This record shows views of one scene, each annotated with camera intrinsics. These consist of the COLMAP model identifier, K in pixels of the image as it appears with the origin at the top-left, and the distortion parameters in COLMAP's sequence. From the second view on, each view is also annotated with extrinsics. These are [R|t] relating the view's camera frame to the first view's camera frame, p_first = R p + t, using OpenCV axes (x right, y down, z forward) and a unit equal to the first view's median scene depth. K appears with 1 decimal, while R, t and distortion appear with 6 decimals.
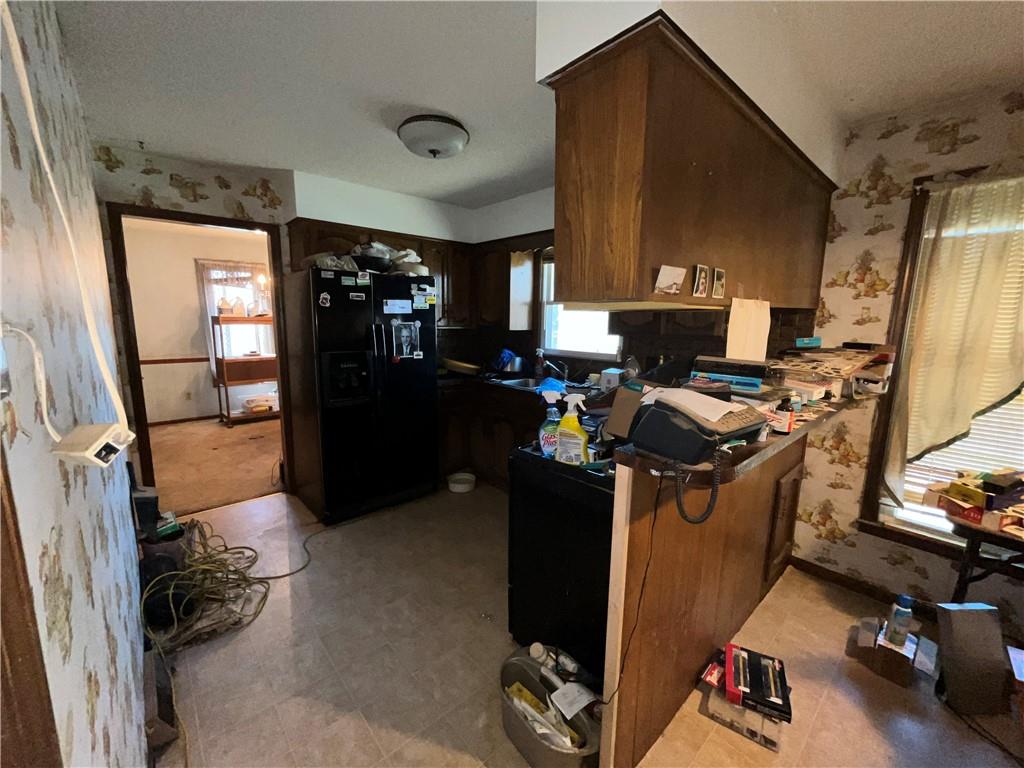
lens RADIAL K [[420.0, 0, 514.3], [0, 420.0, 385.1], [0, 0, 1]] dist [-0.000202, -0.000294]
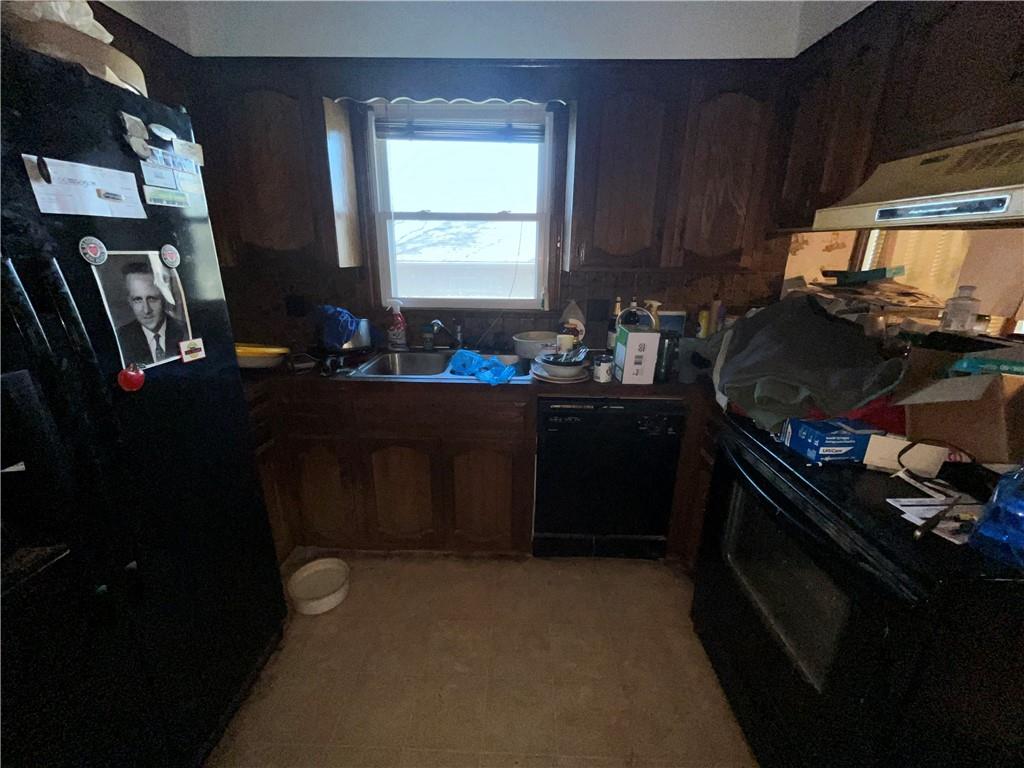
lens RADIAL K [[420.0, 0, 509.9], [0, 420.0, 386.3], [0, 0, 1]] dist [-0.000202, -0.000294]
pose [[0.712413, -0.215979, 0.667698, -0.285844], [0.109797, 0.974049, 0.197924, -0.083986], [-0.693118, -0.067692, 0.717639, 0.587798]]
